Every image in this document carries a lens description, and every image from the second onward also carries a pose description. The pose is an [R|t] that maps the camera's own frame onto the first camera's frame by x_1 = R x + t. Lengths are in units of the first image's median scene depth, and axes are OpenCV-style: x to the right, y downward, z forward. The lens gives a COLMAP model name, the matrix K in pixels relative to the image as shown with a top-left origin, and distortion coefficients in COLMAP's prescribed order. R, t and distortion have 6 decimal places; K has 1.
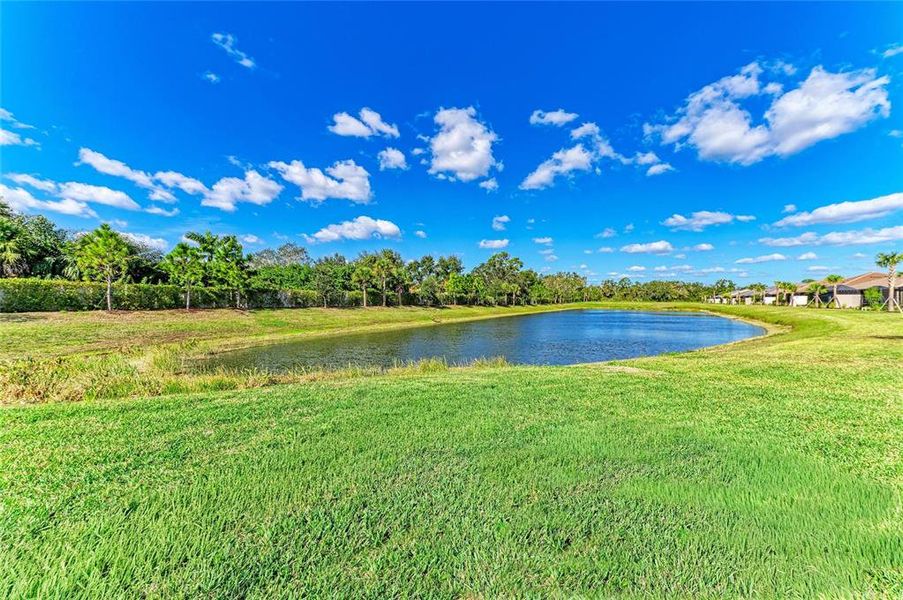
lens RADIAL K [[341.2, 0, 451.5], [0, 341.2, 300.0], [0, 0, 1]] dist [0.011098, -0.000024]
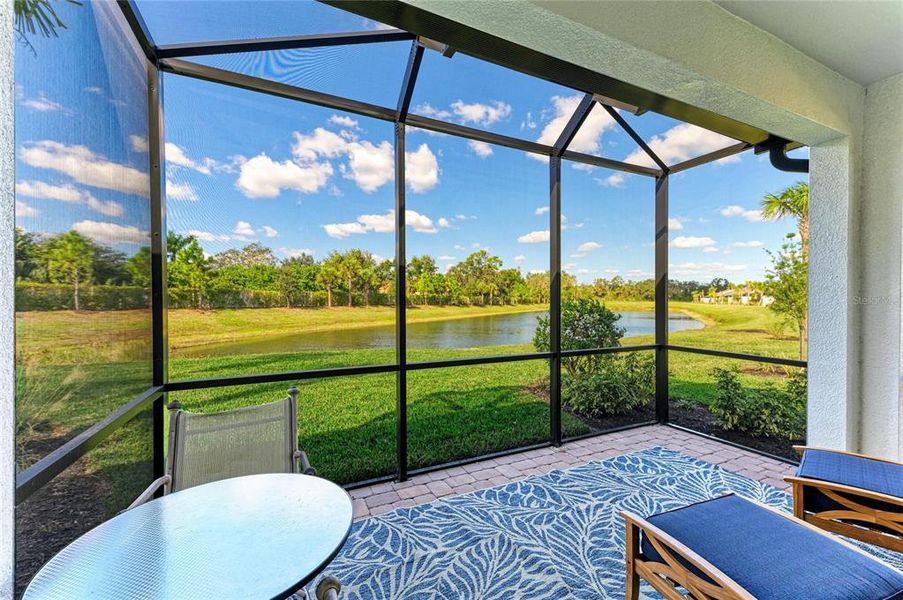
lens RADIAL K [[369.6, 0, 452.4], [0, 369.6, 302.0], [0, 0, 1]] dist [0.017500, -0.008579]
pose [[0.999599, -0.001811, 0.028242, 0.078254], [0.001645, 0.999981, 0.005909, -0.000466], [-0.028252, -0.005861, 0.999584, -0.105475]]
